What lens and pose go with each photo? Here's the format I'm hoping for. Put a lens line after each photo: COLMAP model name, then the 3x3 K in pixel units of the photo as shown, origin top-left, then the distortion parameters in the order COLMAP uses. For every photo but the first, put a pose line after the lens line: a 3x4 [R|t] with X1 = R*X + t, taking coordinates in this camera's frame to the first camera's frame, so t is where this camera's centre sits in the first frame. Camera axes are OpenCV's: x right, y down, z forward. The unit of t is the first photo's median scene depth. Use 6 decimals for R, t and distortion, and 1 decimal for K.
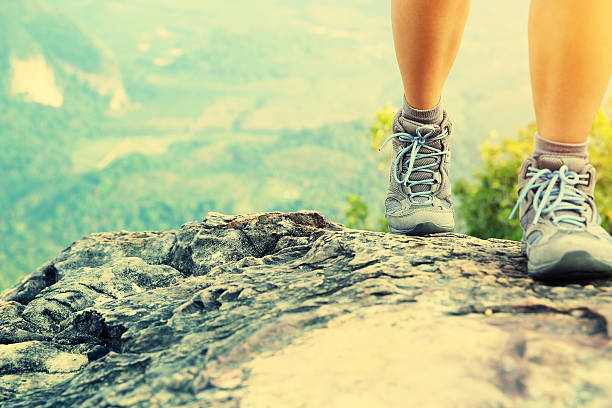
lens RADIAL K [[1090.1, 0, 306.0], [0, 1090.1, 204.0], [0, 0, 1]] dist [0.169469, 0.023374]
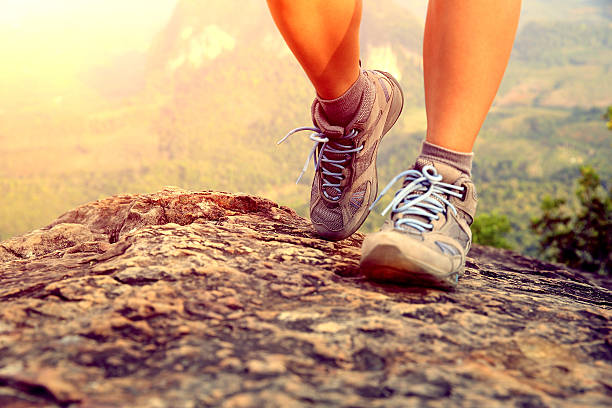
lens RADIAL K [[835.7, 0, 308.1], [0, 835.7, 213.1], [0, 0, 1]] dist [0.074660, 0.089428]
pose [[0.945159, 0.093662, -0.312893, 0.302838], [-0.073194, 0.994375, 0.076559, -0.039345], [0.318304, -0.049459, 0.946698, 0.322922]]
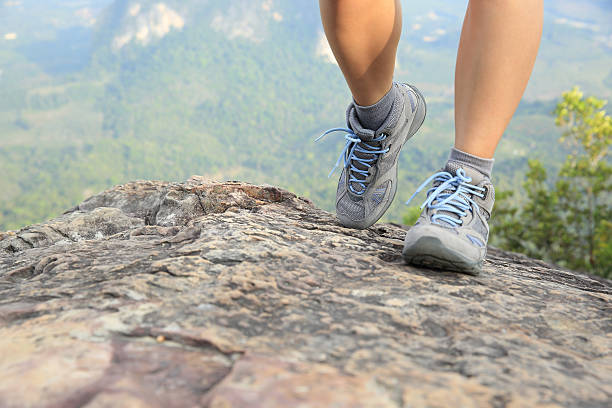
lens RADIAL K [[835.7, 0, 308.1], [0, 835.7, 213.1], [0, 0, 1]] dist [0.074660, 0.089428]
pose [[0.960485, 0.124654, -0.248858, 0.258878], [-0.105409, 0.990414, 0.089271, -0.046191], [0.257601, -0.059512, 0.964417, 0.214648]]
